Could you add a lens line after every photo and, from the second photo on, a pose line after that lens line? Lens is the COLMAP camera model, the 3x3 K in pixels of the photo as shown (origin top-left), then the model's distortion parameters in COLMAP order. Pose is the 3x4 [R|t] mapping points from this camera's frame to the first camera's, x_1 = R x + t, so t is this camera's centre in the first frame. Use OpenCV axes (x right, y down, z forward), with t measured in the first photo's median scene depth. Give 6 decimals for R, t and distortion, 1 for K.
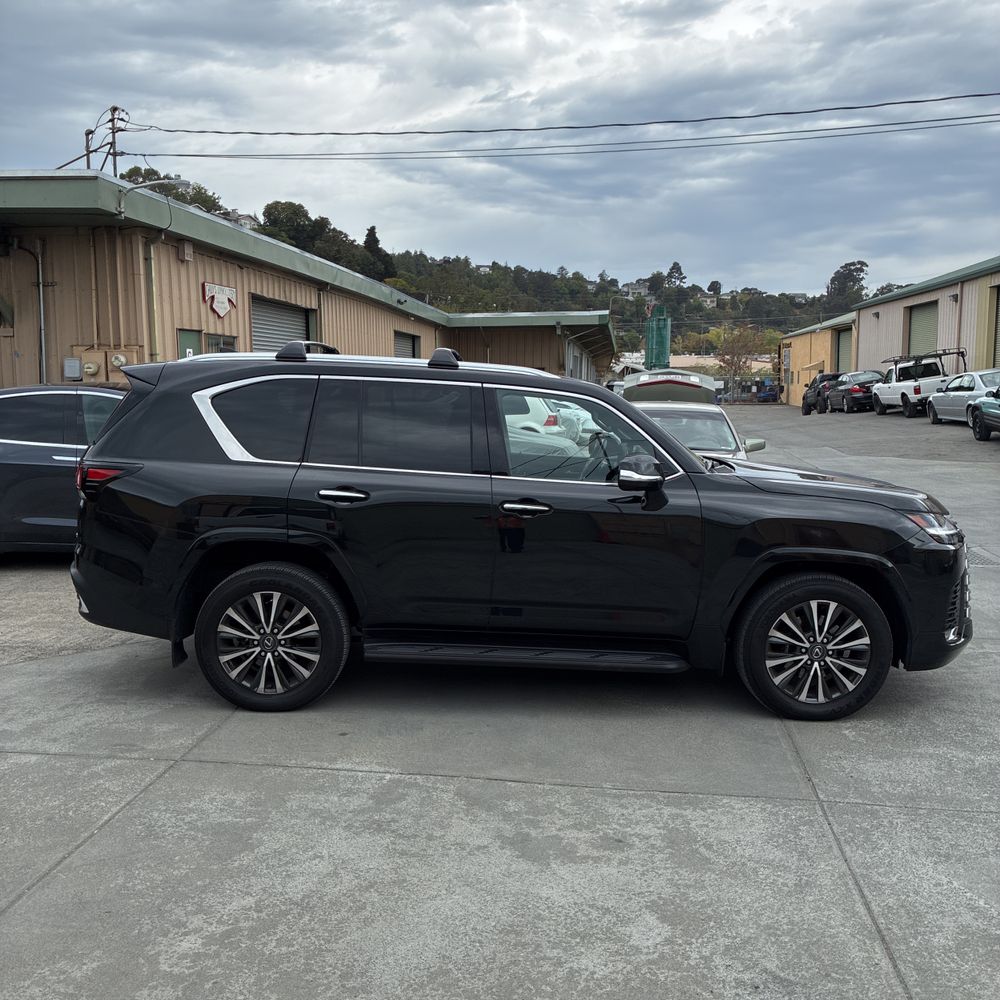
lens RADIAL K [[1000.1, 0, 505.4], [0, 1000.1, 484.7], [0, 0, 1]] dist [0.015307, 0.000000]
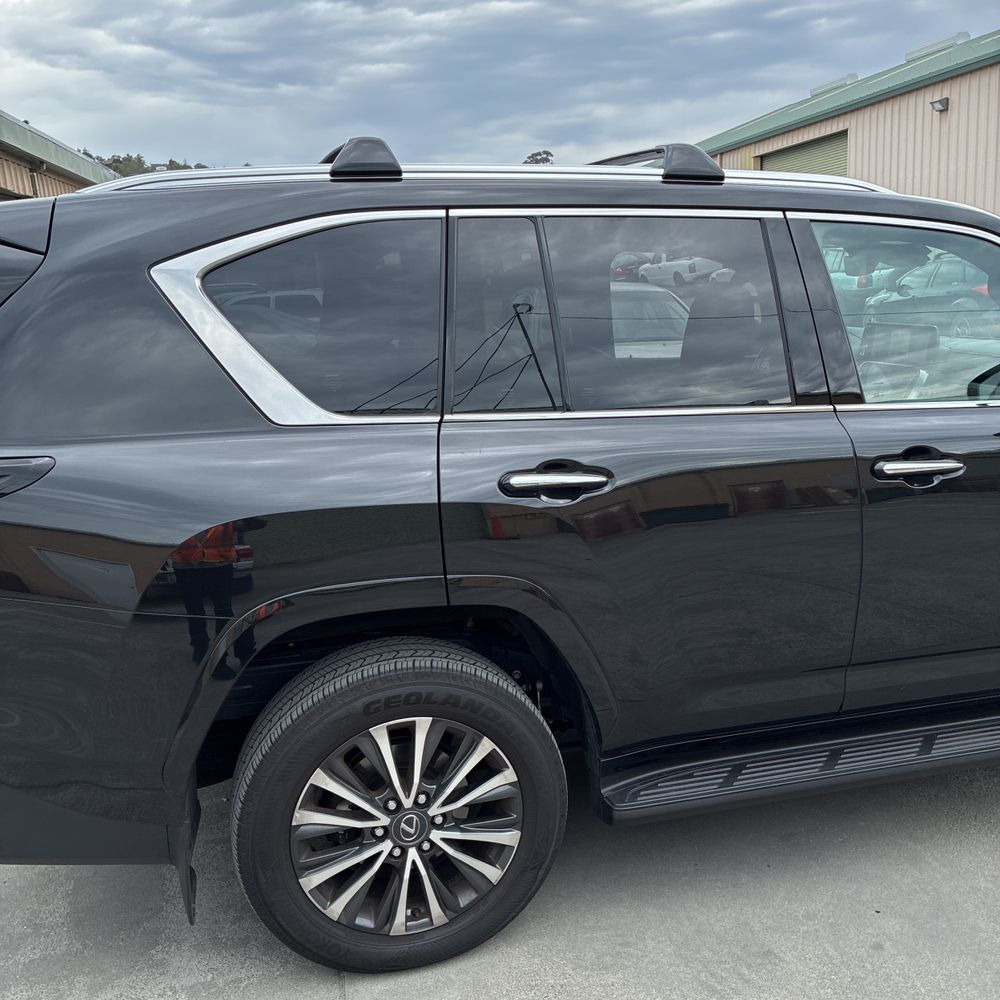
lens RADIAL K [[1000.1, 0, 485.8], [0, 1000.1, 506.8], [0, 0, 1]] dist [0.015307, 0.000000]
pose [[0.961191, -0.113802, 0.251320, -0.298897], [0.083683, 0.988306, 0.127468, -0.036506], [-0.262888, -0.101490, 0.959474, 0.578092]]
